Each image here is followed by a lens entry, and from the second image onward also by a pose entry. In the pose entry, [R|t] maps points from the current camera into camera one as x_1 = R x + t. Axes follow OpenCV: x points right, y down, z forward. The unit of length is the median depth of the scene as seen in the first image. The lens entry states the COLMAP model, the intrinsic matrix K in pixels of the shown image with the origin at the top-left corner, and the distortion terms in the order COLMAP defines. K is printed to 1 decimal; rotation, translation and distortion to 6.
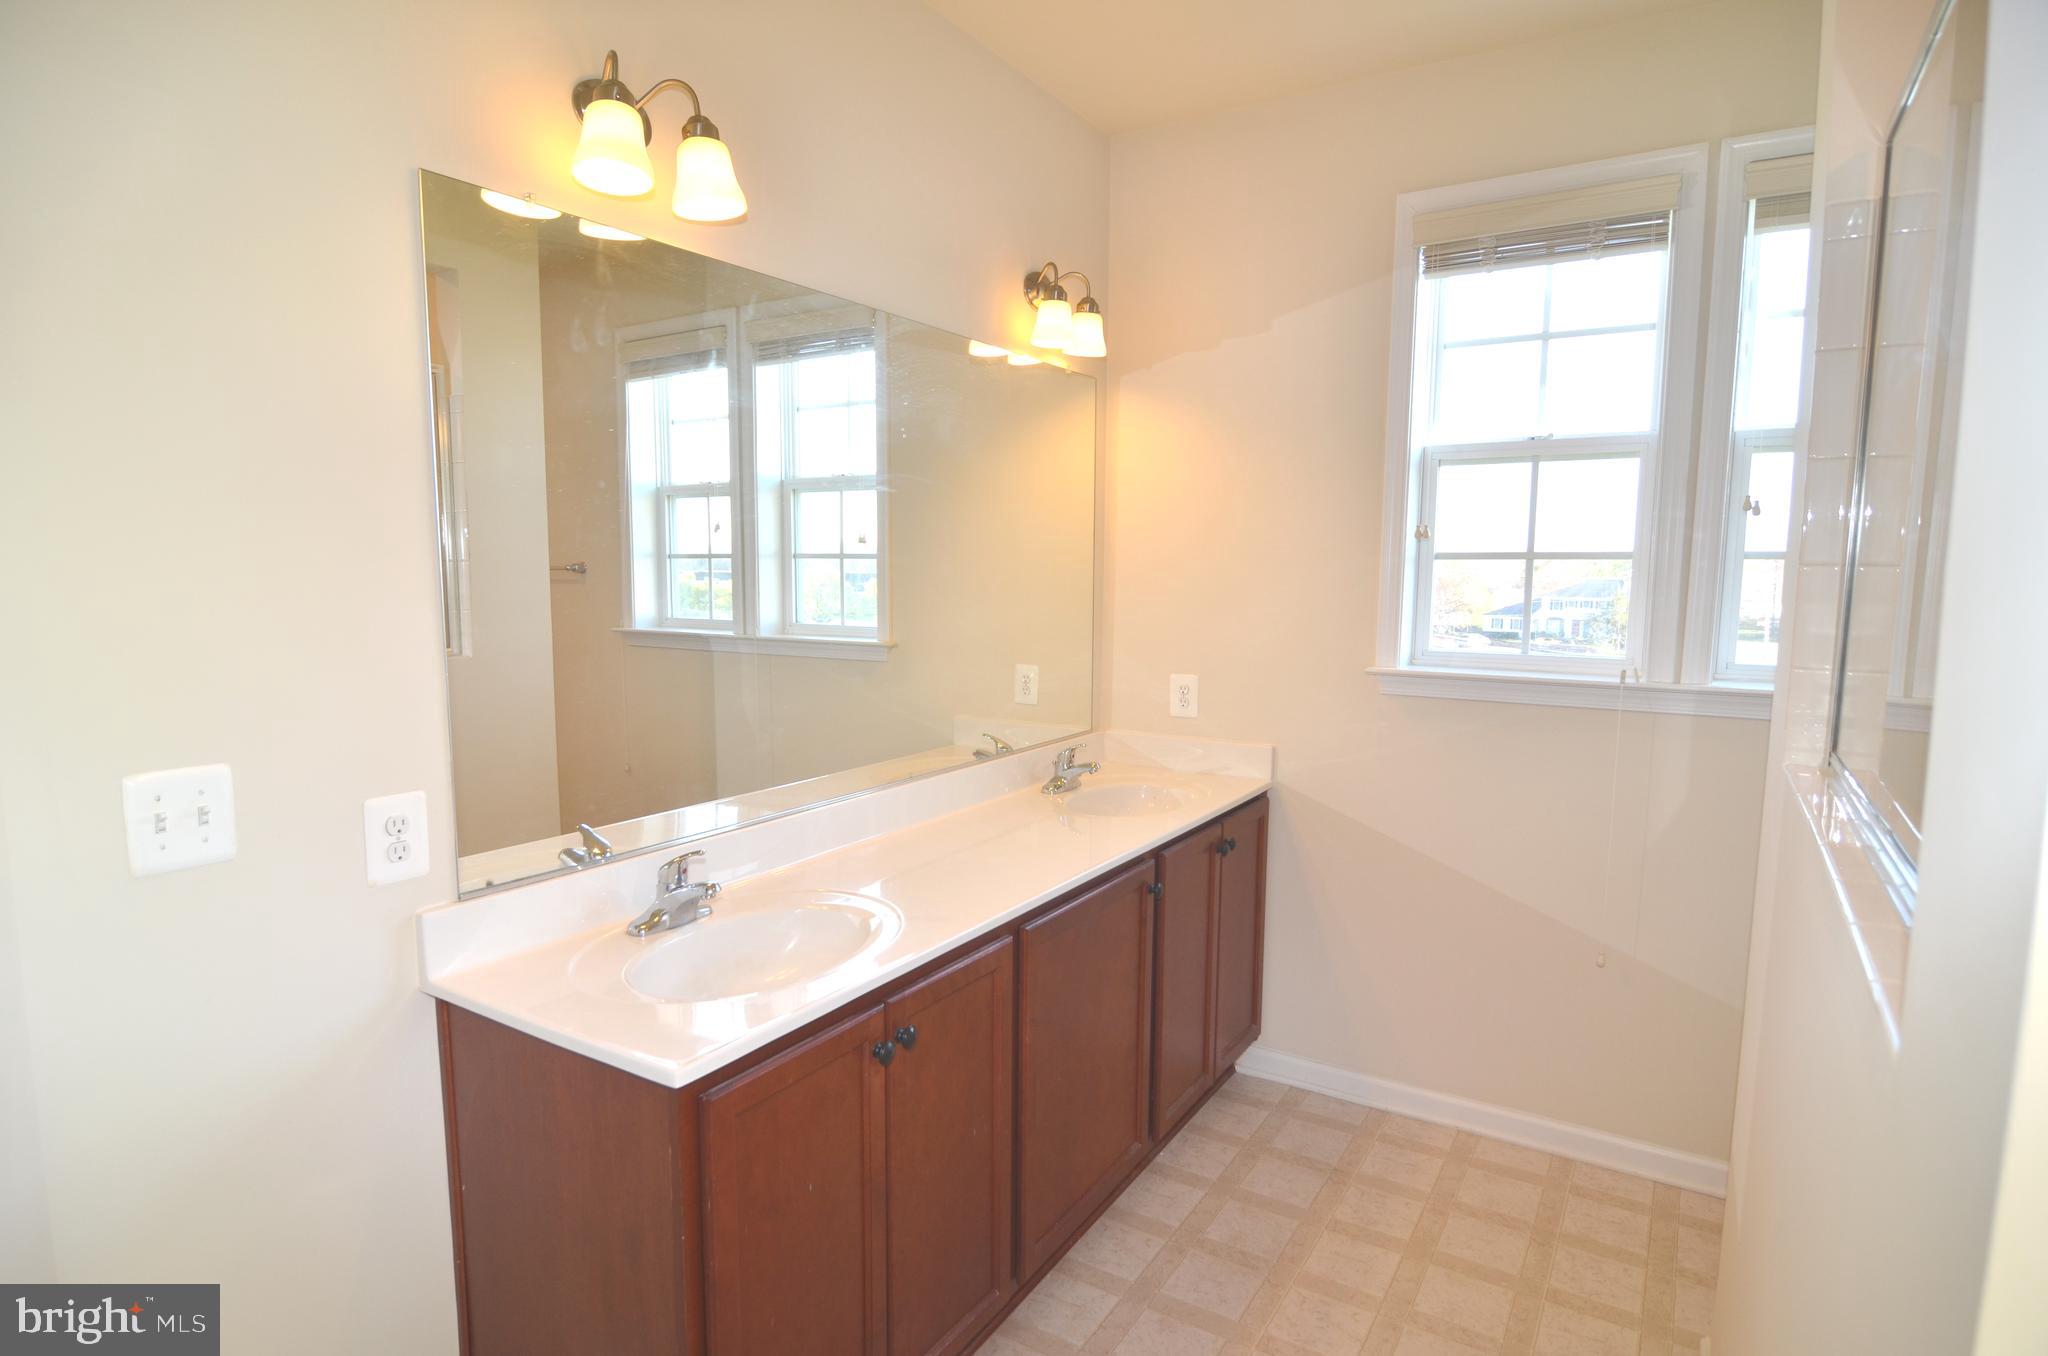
lens RADIAL K [[1089.3, 0, 1036.8], [0, 1089.3, 693.6], [0, 0, 1]] dist [-0.010079, -0.006937]
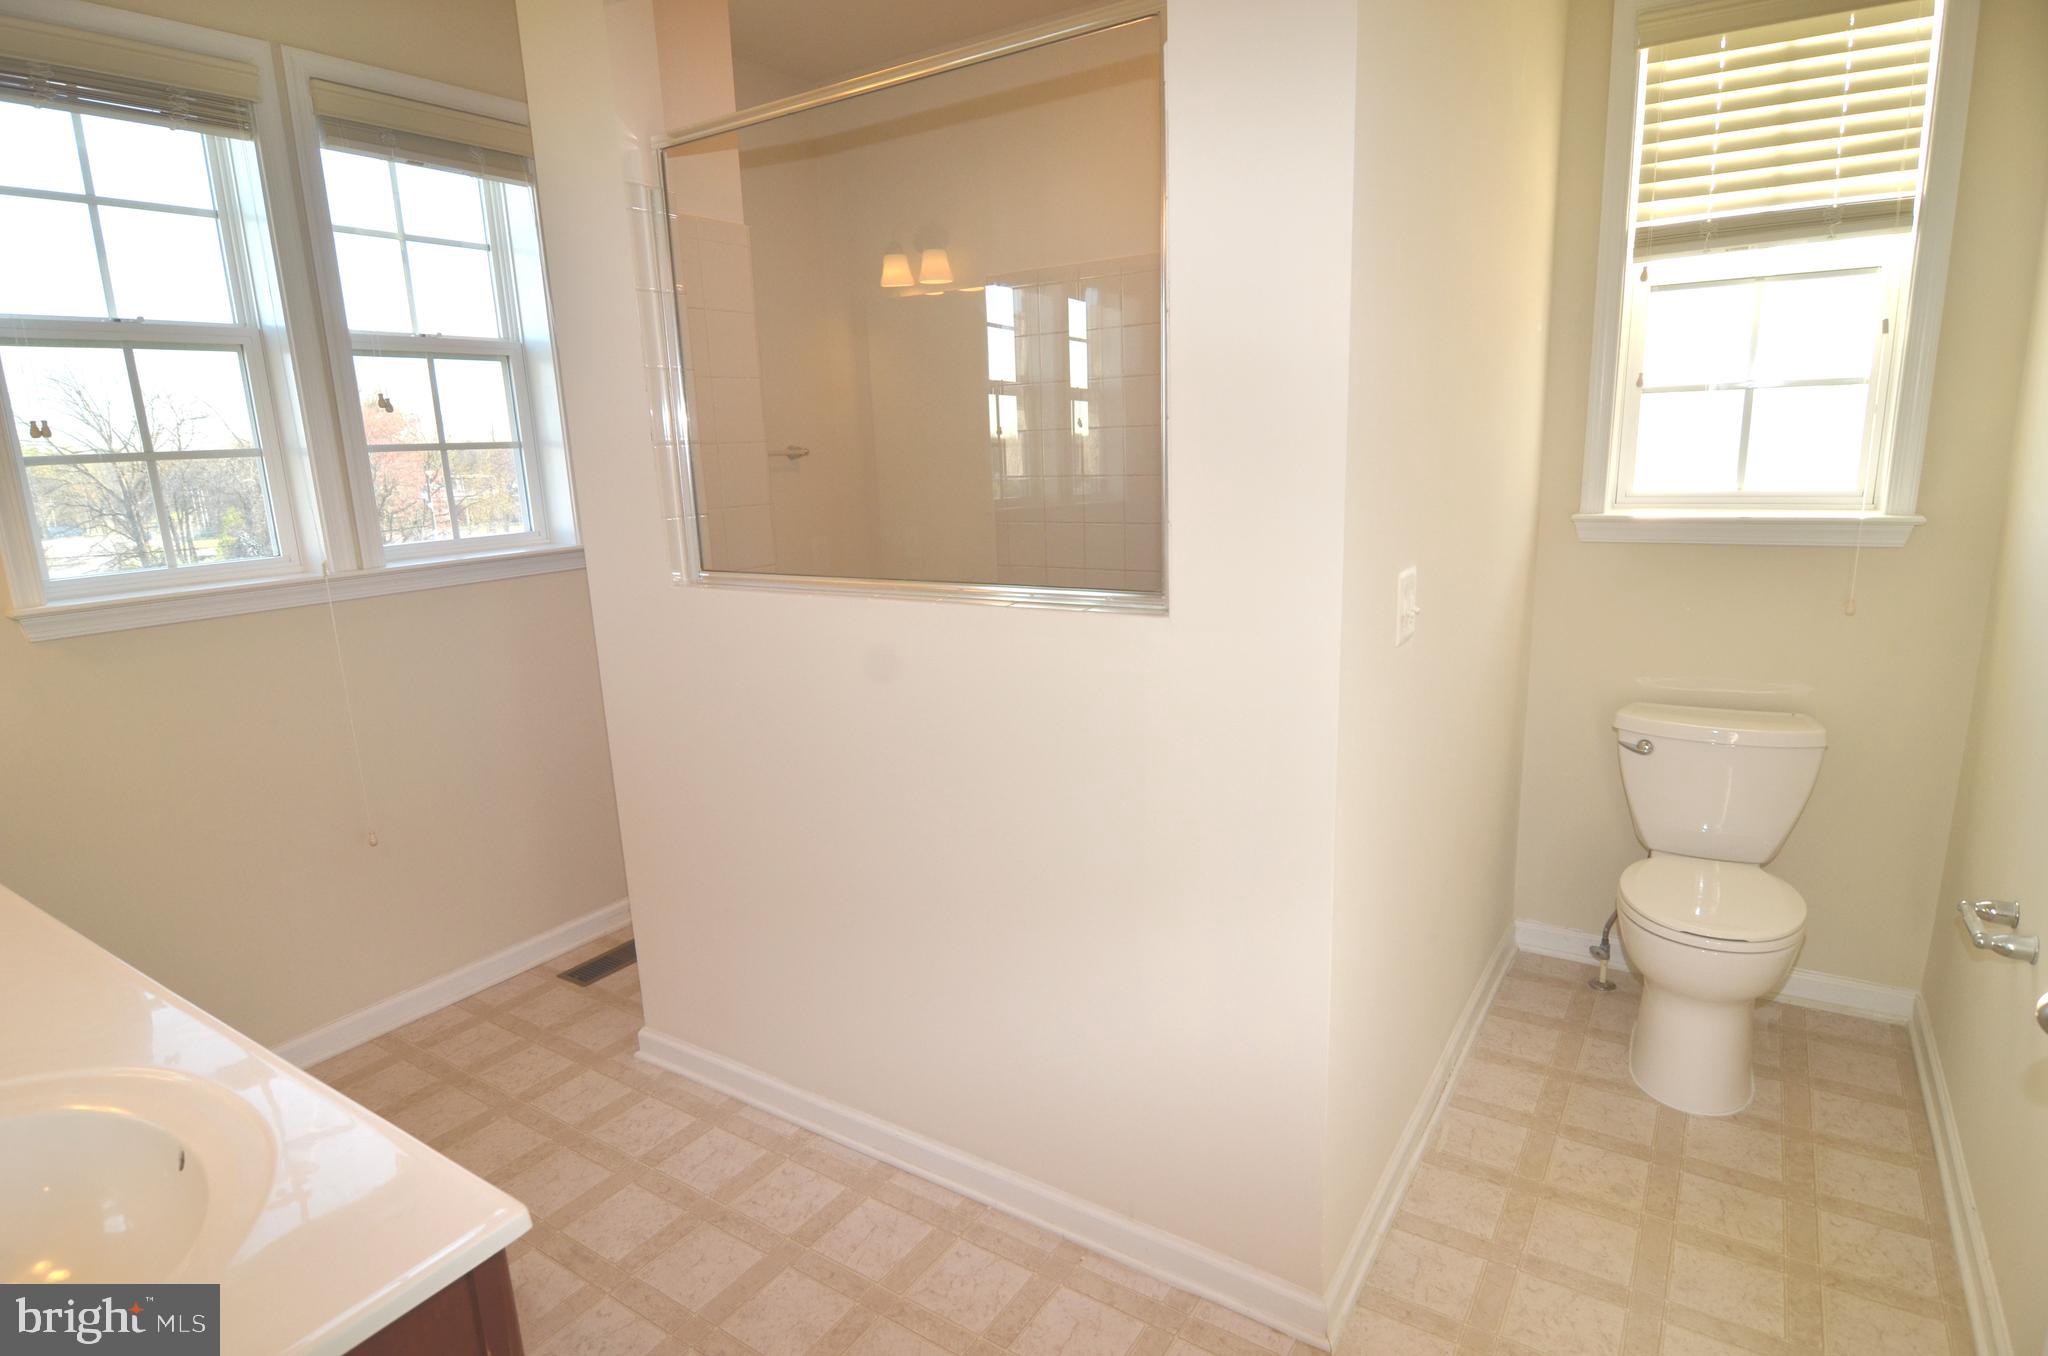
lens RADIAL K [[1089.3, 0, 1028.4], [0, 1089.3, 686.1], [0, 0, 1]] dist [-0.010079, -0.006937]
pose [[0.025365, -0.226624, 0.973652, -0.572736], [0.148905, 0.963957, 0.220488, -0.044566], [-0.988526, 0.139389, 0.058196, 0.361184]]
